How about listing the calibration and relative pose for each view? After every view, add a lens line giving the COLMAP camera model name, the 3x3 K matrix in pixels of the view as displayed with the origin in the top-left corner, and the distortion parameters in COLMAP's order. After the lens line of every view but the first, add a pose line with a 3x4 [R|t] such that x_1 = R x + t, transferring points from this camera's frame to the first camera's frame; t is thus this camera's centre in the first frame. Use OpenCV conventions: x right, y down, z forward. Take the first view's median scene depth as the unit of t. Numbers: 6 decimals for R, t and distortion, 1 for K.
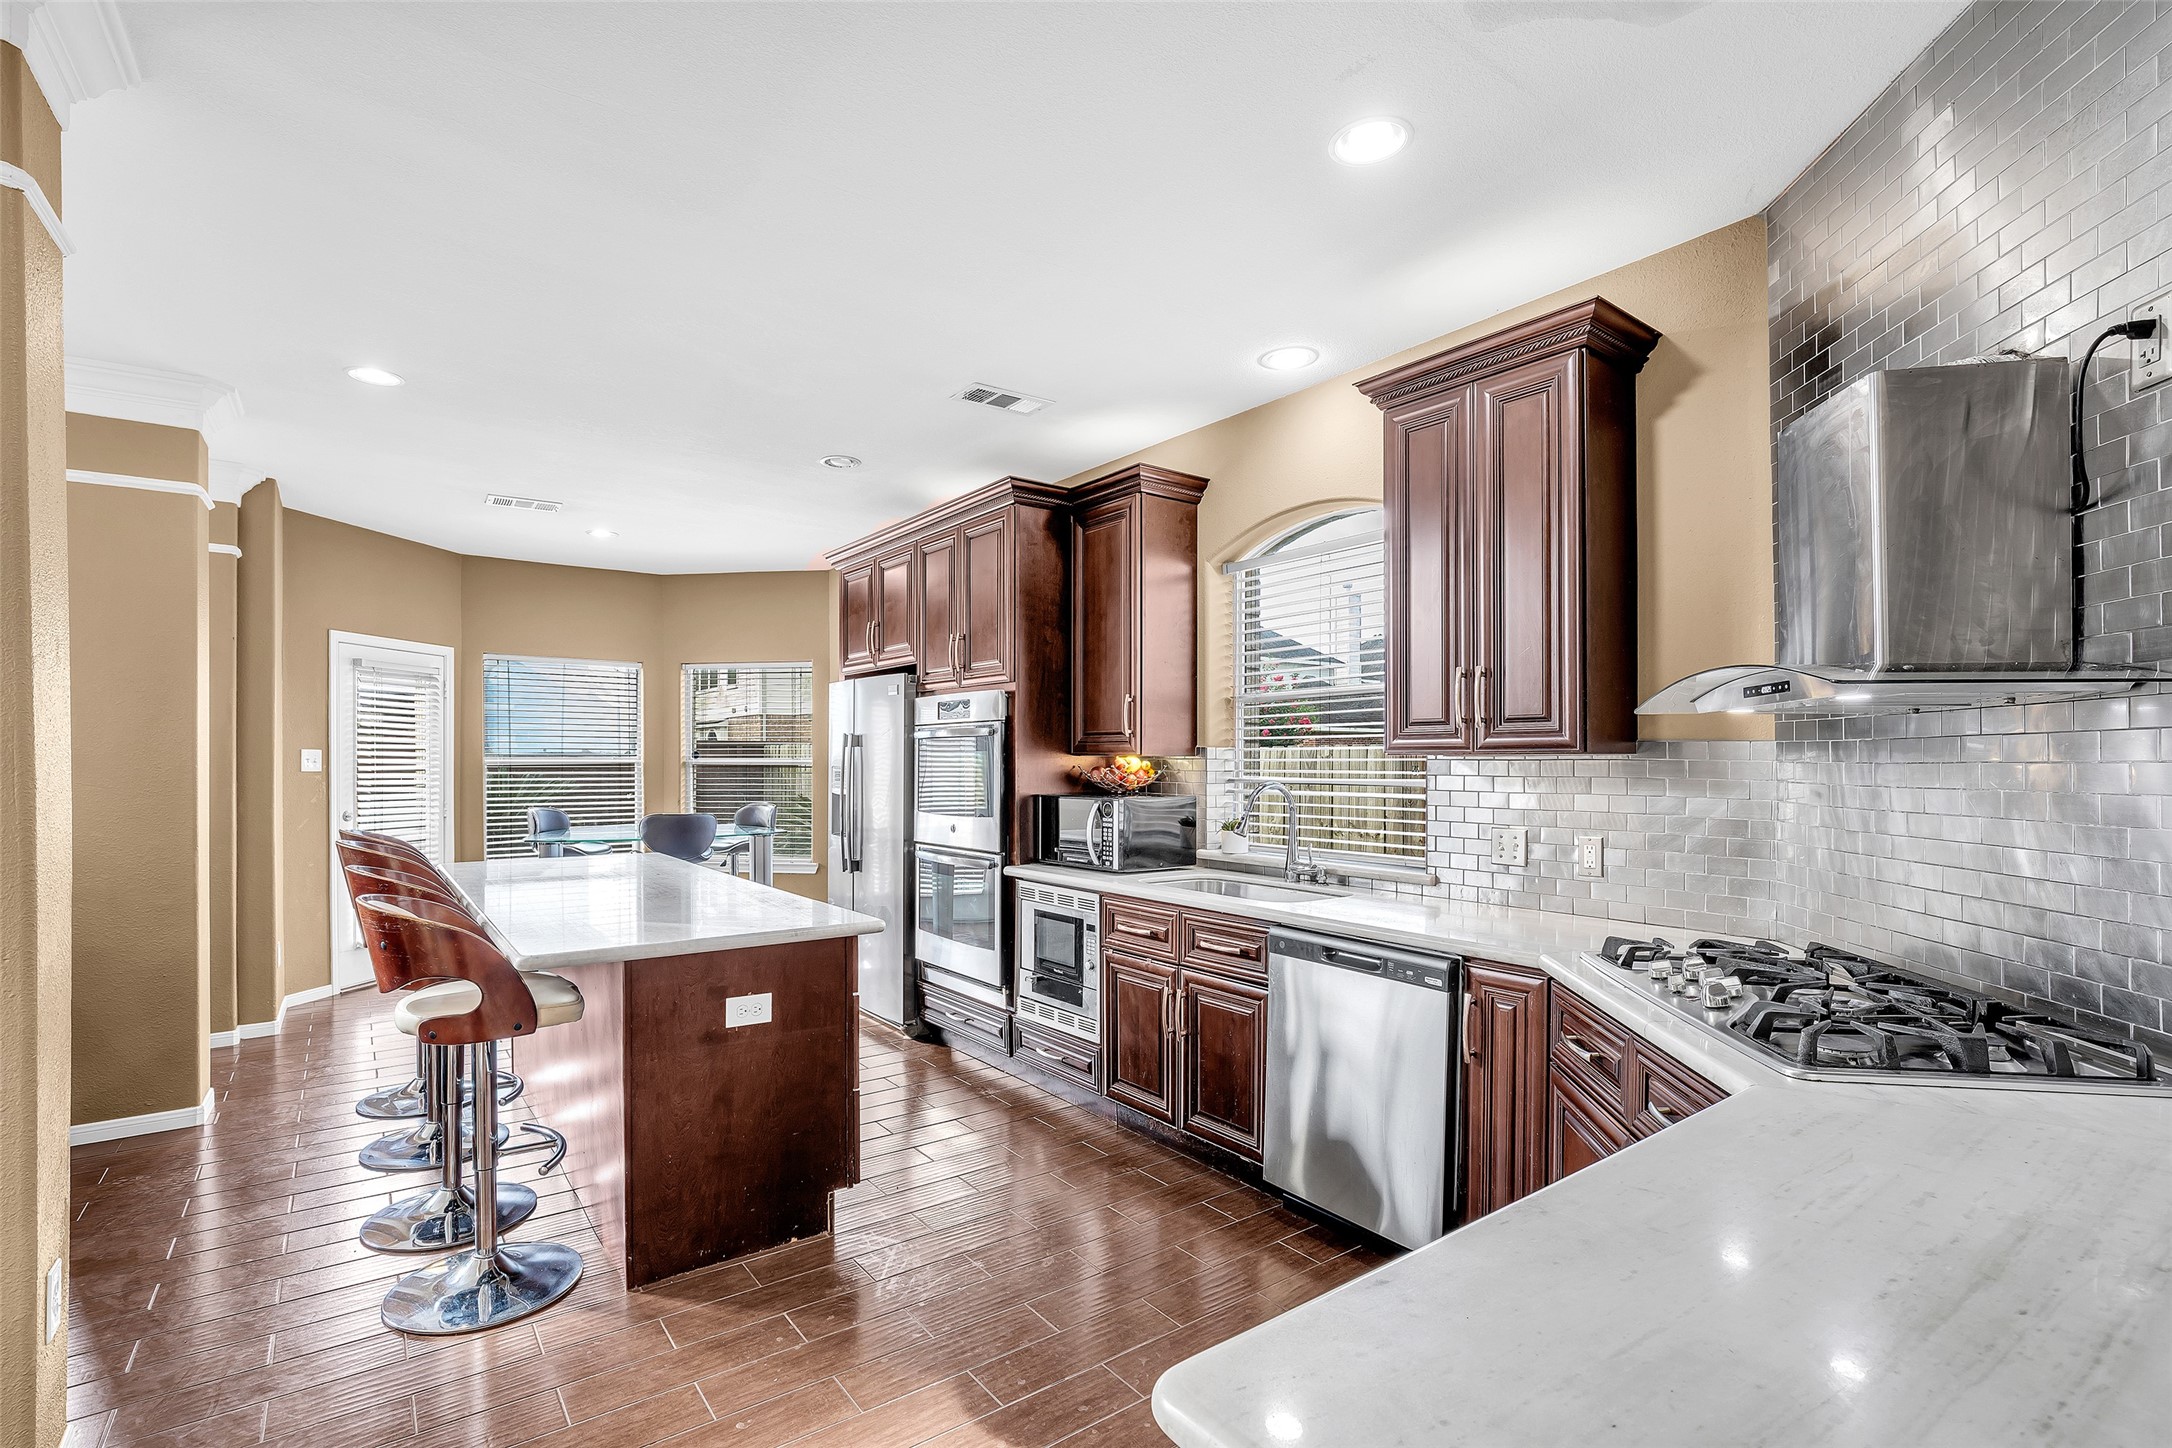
lens RADIAL K [[994.4, 0, 1085.6], [0, 994.4, 759.8], [0, 0, 1]] dist [-0.013796, 0.000032]
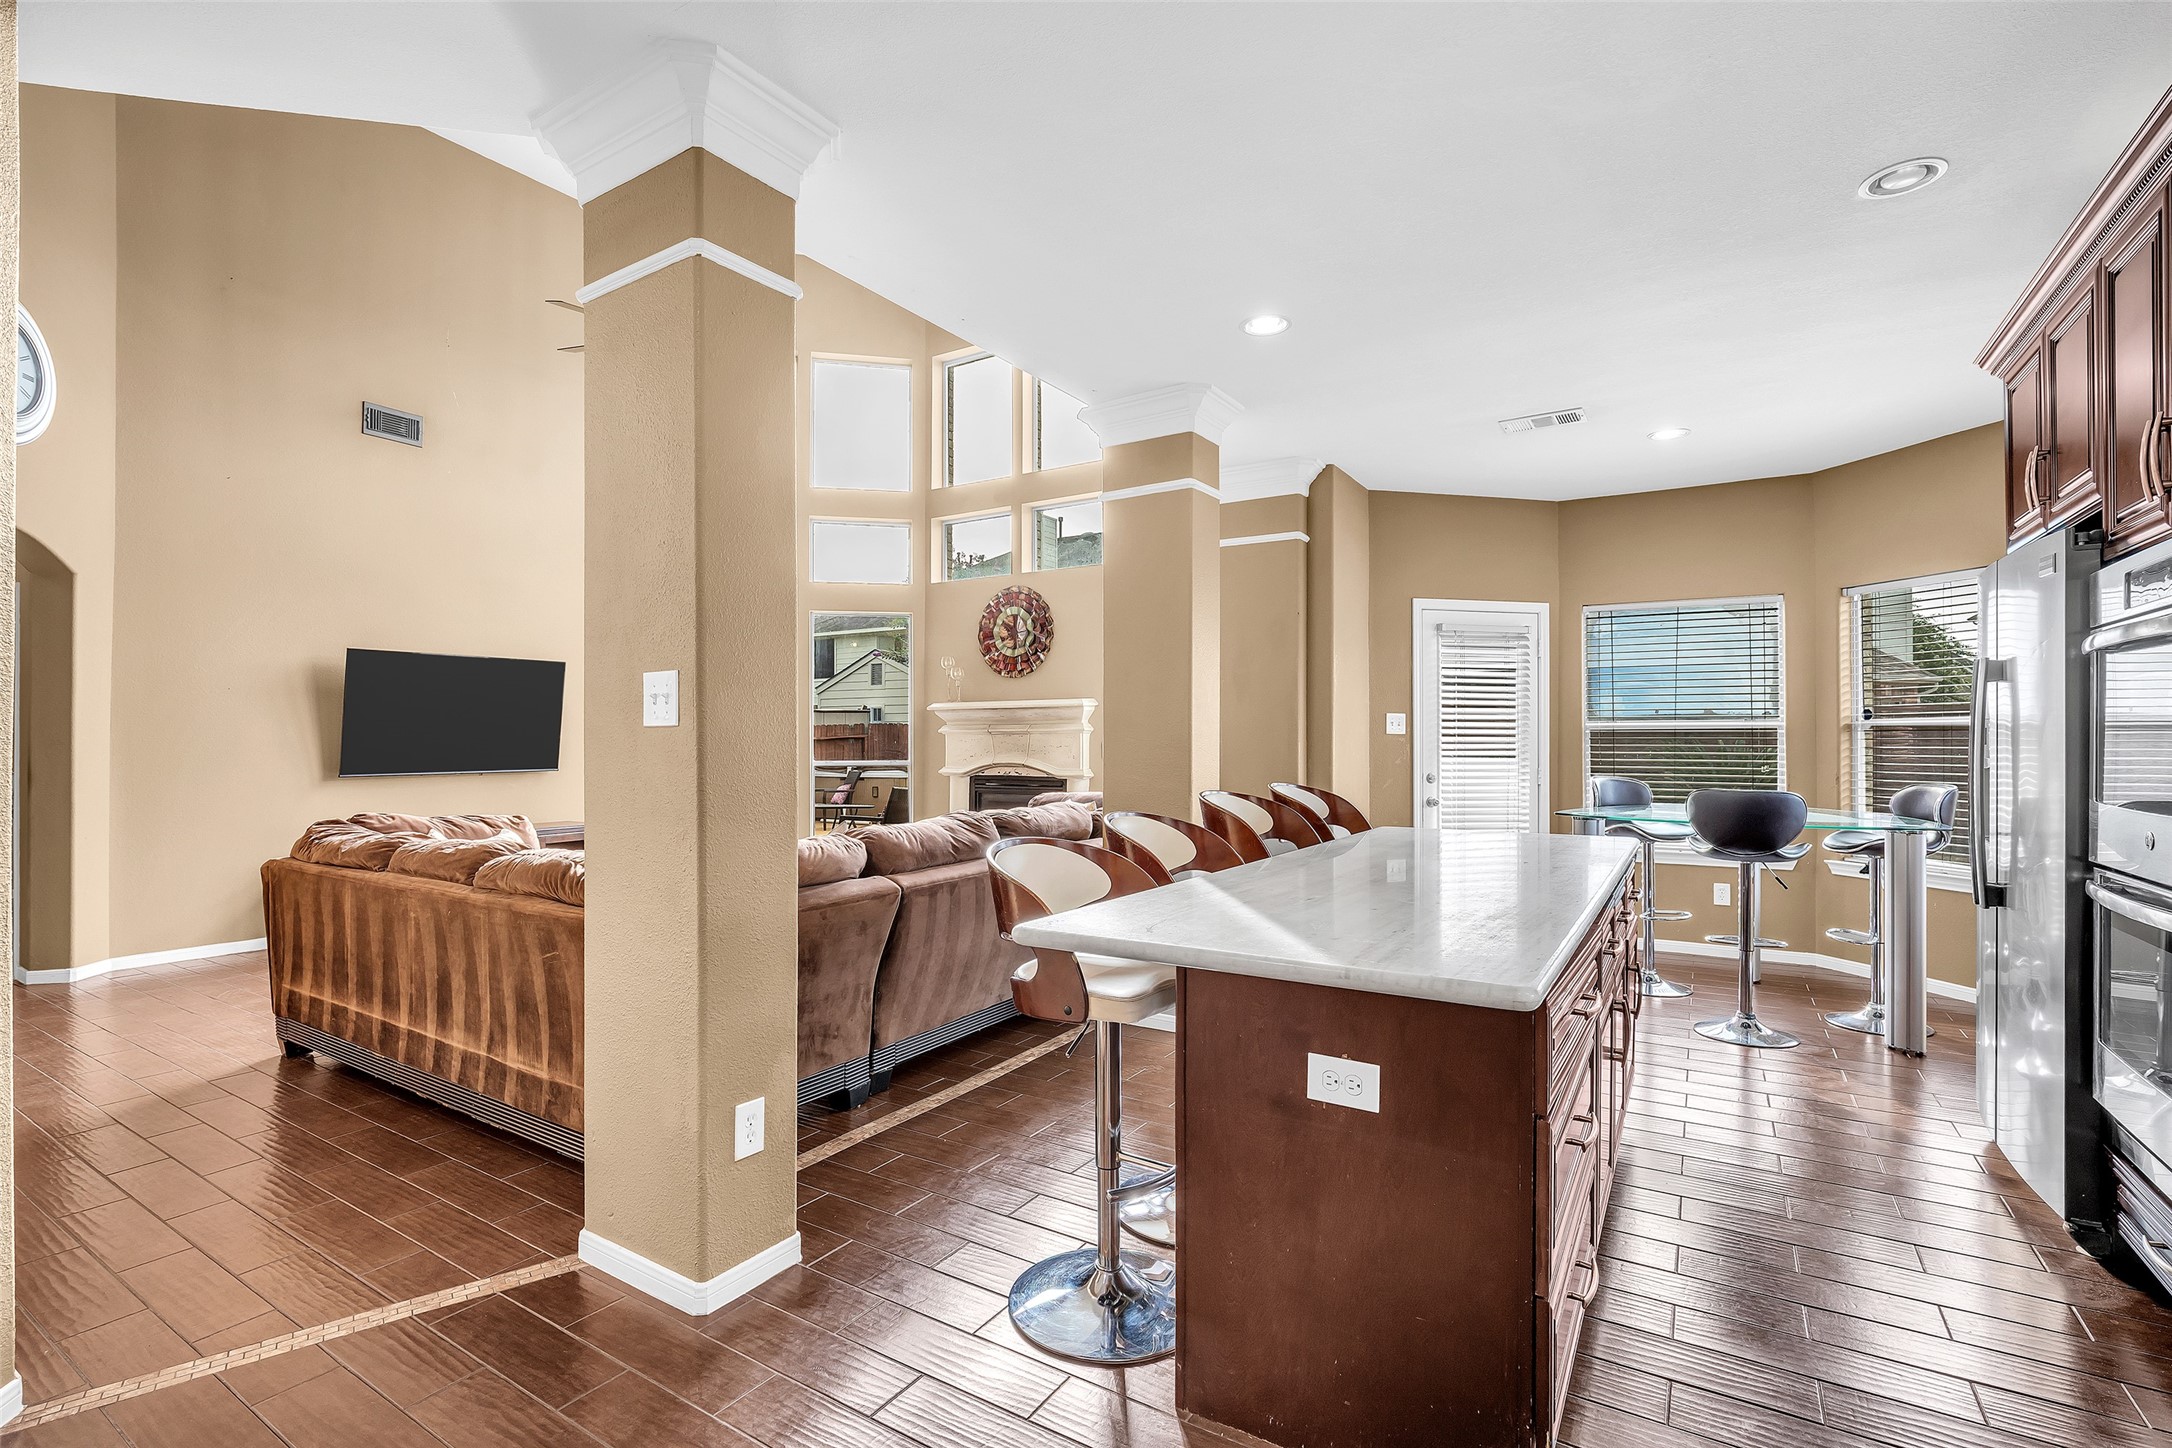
lens RADIAL K [[994.9, 0, 1082.1], [0, 994.9, 735.1], [0, 0, 1]] dist [-0.013437, 0.000501]
pose [[0.357782, -0.004556, -0.933794, 0.119505], [0.001152, 0.999989, -0.004437, 0.022702], [0.933804, 0.000511, 0.357784, 0.395825]]
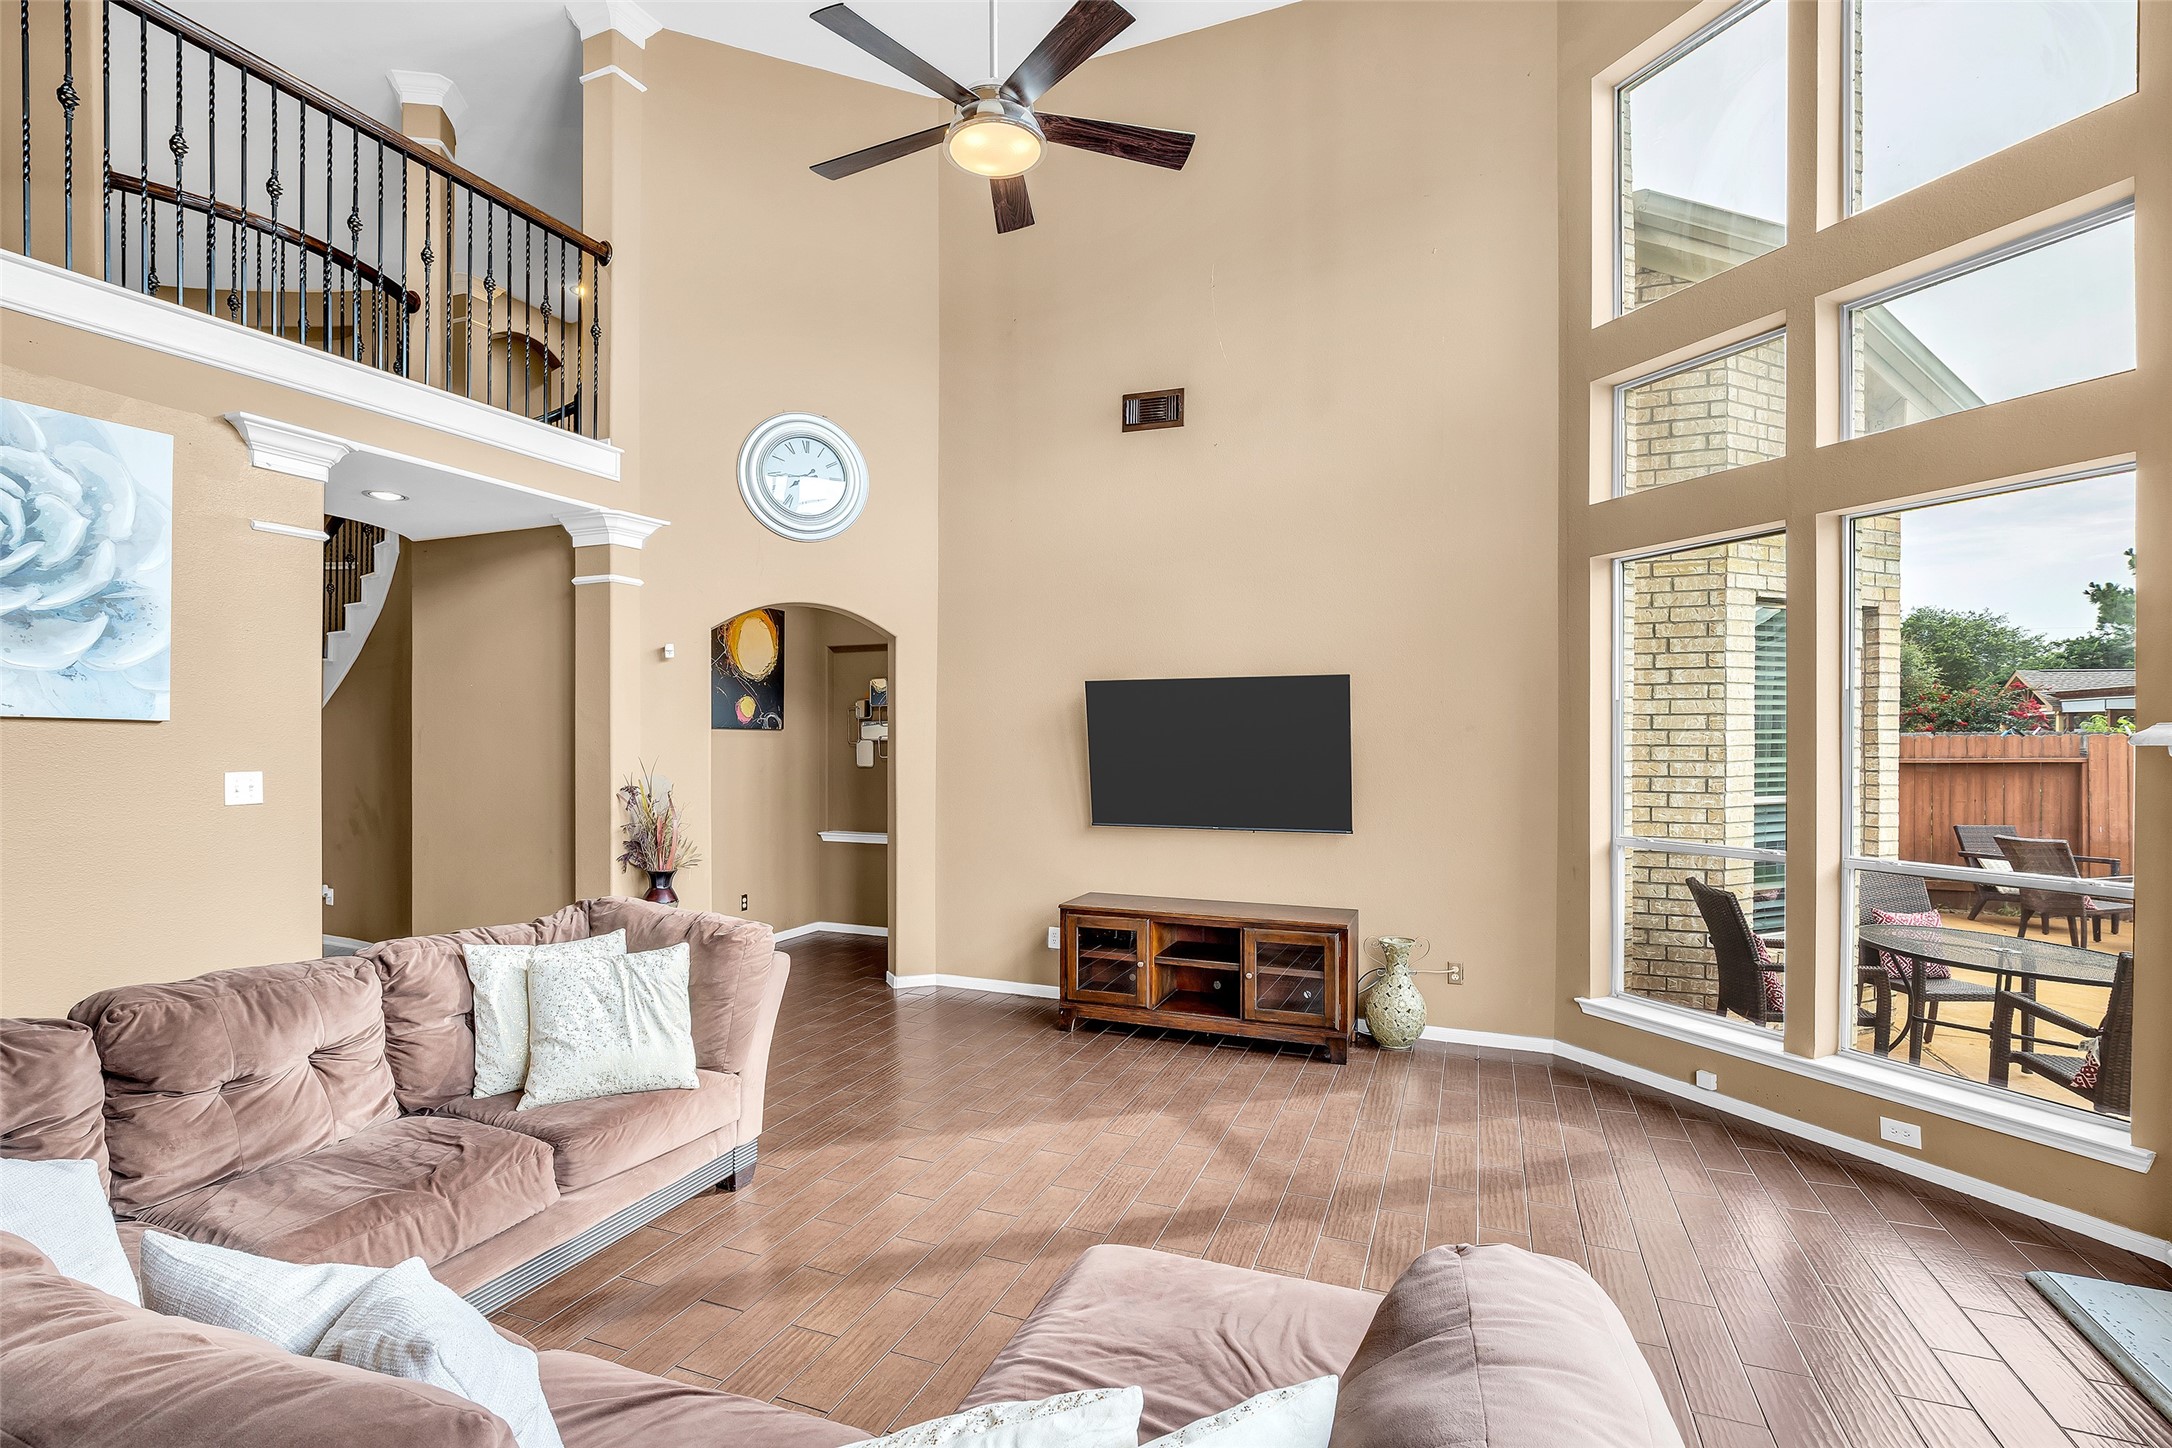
lens RADIAL K [[985.9, 0, 1084.7], [0, 985.9, 740.6], [0, 0, 1]] dist [-0.012893, 0.001081]
pose [[-0.852445, 0.003644, -0.522805, -0.983695], [0.000340, 0.999979, 0.006416, -0.046522], [0.522818, 0.005291, -0.852428, 1.024865]]
